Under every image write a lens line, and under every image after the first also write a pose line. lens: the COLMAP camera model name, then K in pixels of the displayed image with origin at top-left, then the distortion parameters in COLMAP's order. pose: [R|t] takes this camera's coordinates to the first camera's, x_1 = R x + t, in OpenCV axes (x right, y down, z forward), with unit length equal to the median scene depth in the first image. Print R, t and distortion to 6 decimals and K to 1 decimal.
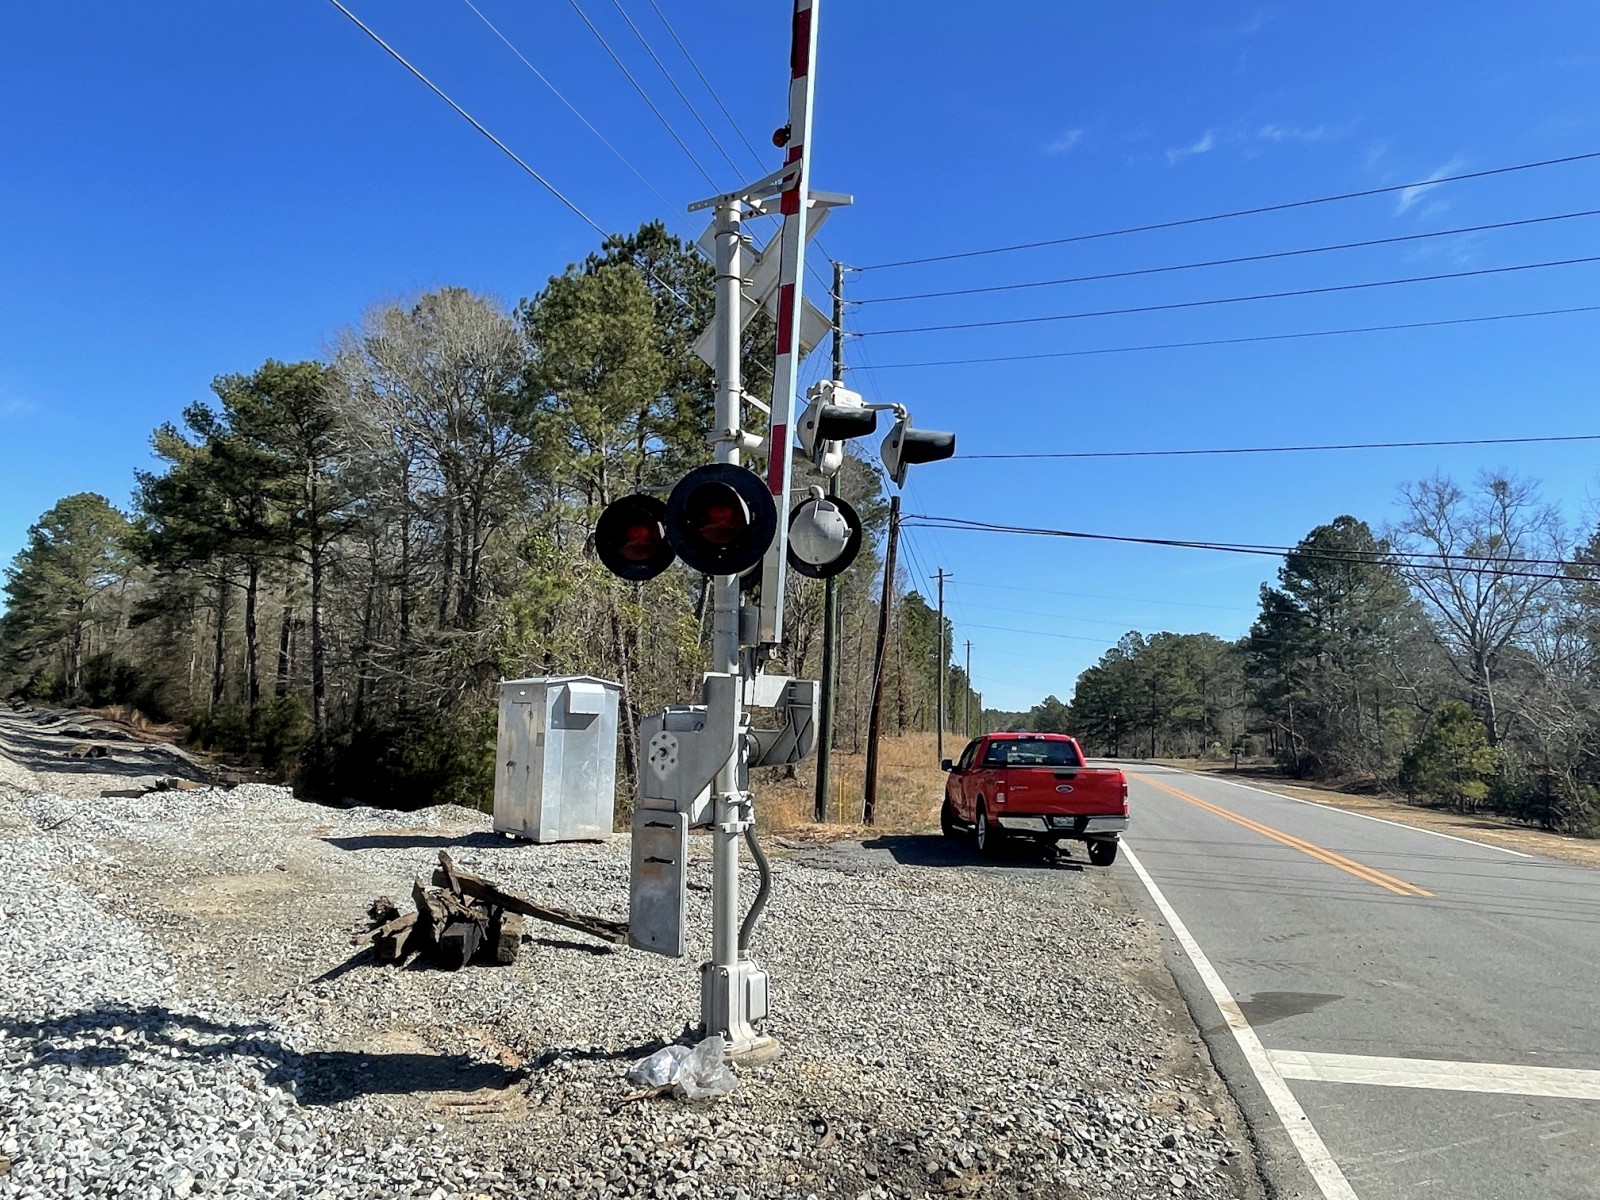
lens RADIAL K [[1121.2, 0, 799.3], [0, 1121.2, 601.8], [0, 0, 1]] dist [0.004732, 0.000160]
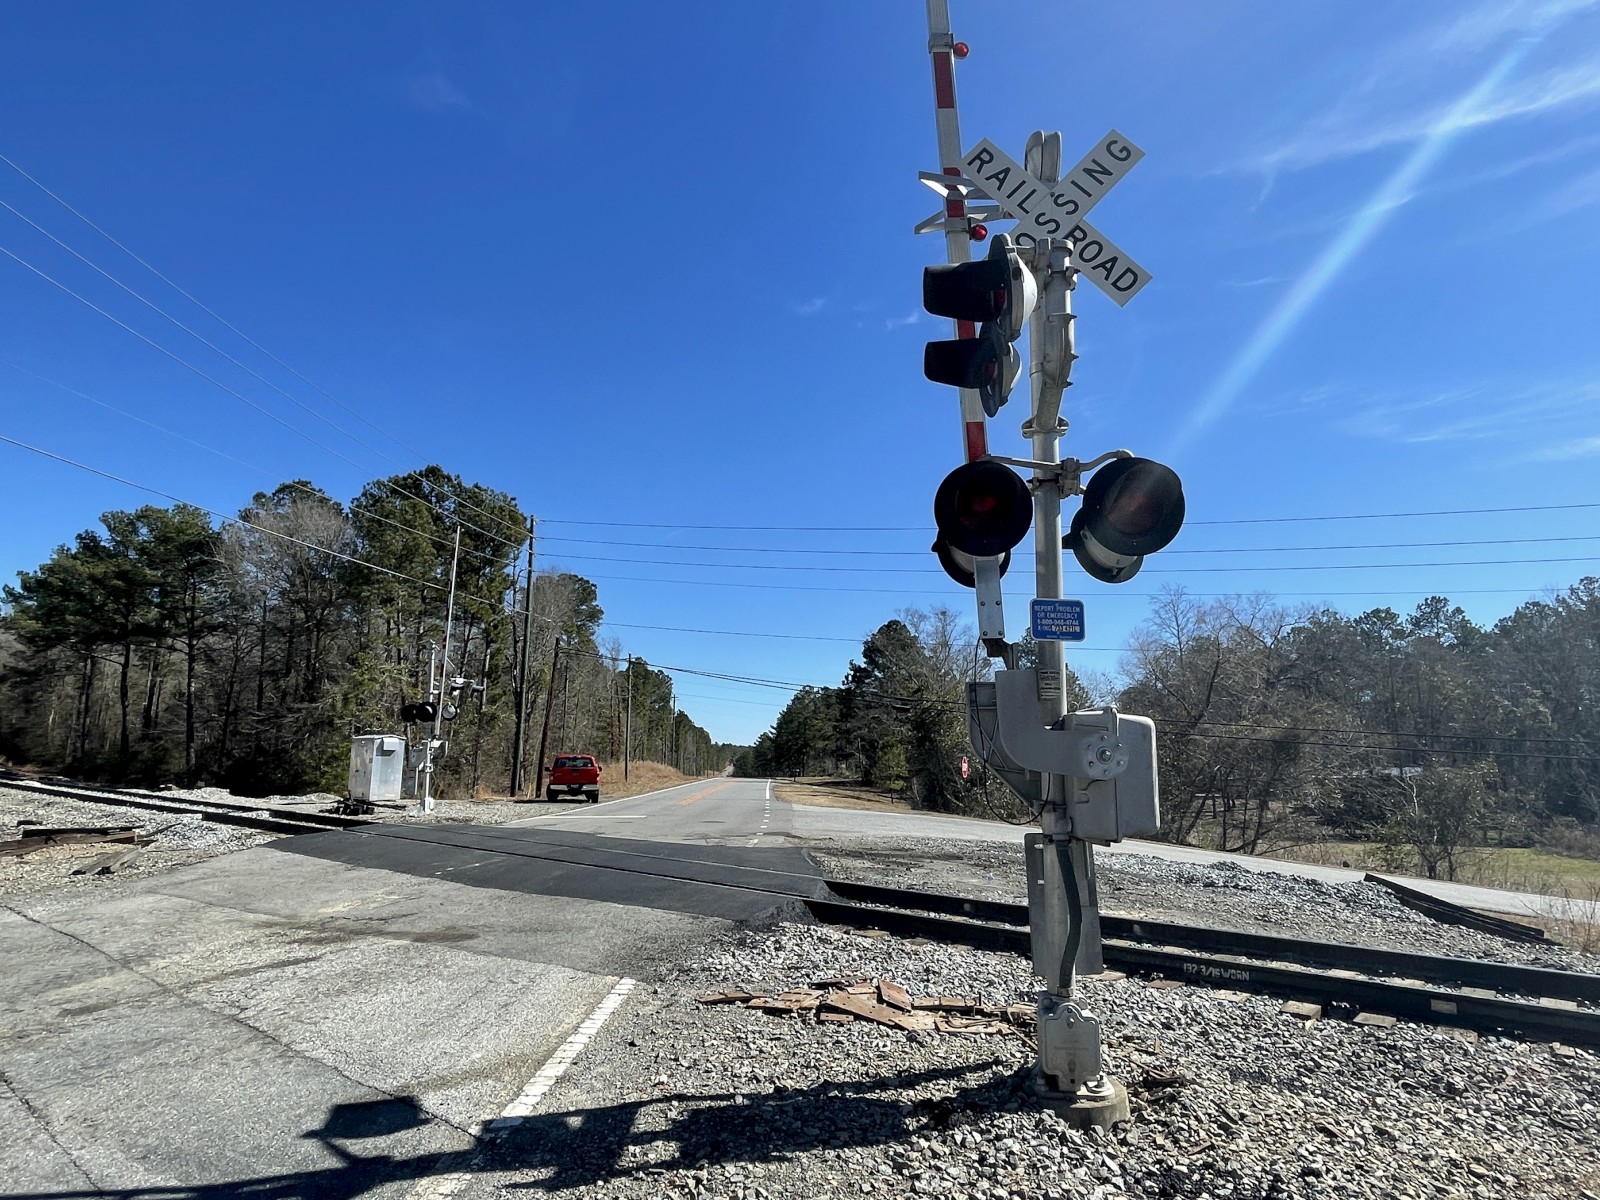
lens RADIAL K [[926.1, 0, 801.6], [0, 926.1, 595.7], [0, 0, 1]] dist [-0.002761, -0.000389]
pose [[0.970633, 0.024440, 0.239322, 0.090232], [-0.009178, 0.997864, -0.064683, -0.054005], [-0.240392, 0.060587, 0.968783, -0.564872]]
